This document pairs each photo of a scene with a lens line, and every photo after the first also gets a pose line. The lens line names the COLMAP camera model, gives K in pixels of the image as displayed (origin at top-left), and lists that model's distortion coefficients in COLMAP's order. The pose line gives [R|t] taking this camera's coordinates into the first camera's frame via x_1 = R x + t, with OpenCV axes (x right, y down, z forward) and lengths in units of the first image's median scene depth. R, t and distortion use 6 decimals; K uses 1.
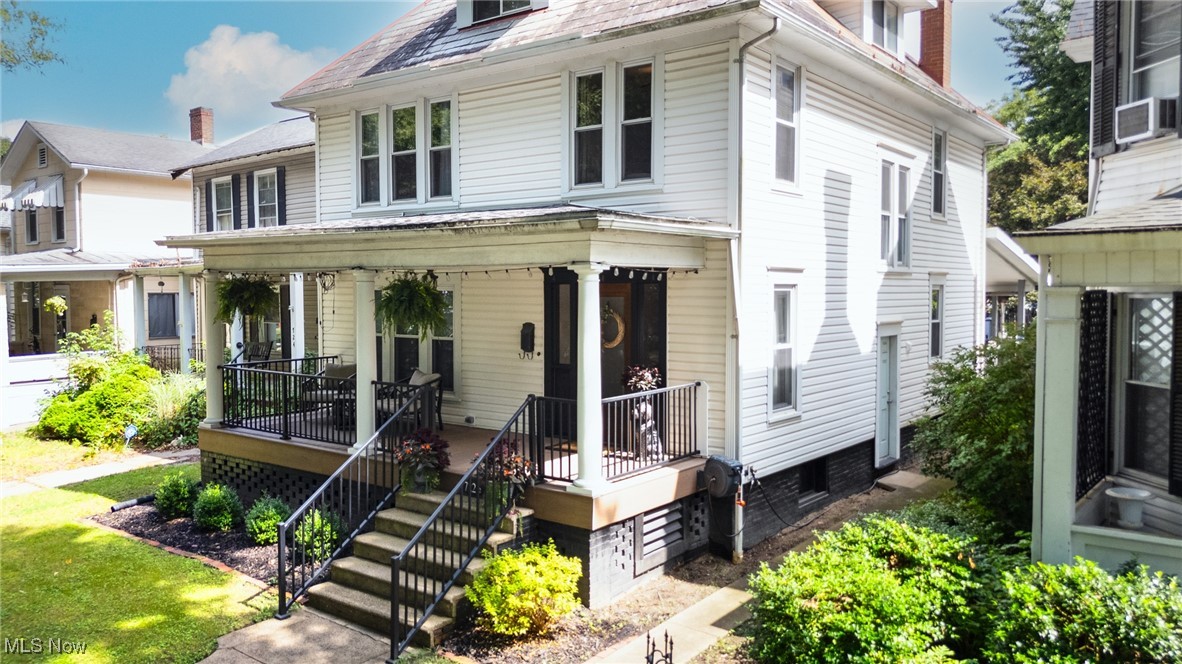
lens RADIAL K [[892.1, 0, 597.3], [0, 892.1, 332.8], [0, 0, 1]] dist [0.046860, -0.003925]
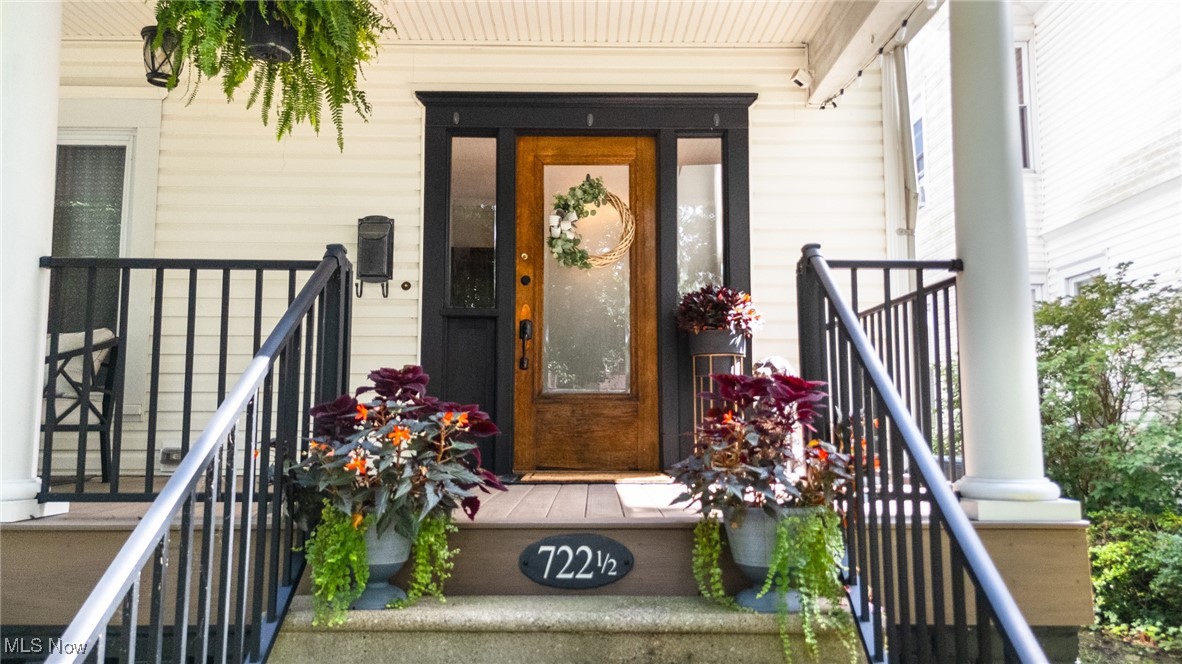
lens RADIAL K [[892.1, 0, 597.3], [0, 892.1, 332.8], [0, 0, 1]] dist [0.046860, -0.003925]
pose [[0.782364, 0.067606, 0.619142, -0.263989], [0.029153, 0.989026, -0.144834, 0.113339], [-0.622139, 0.131363, 0.771807, 0.606625]]
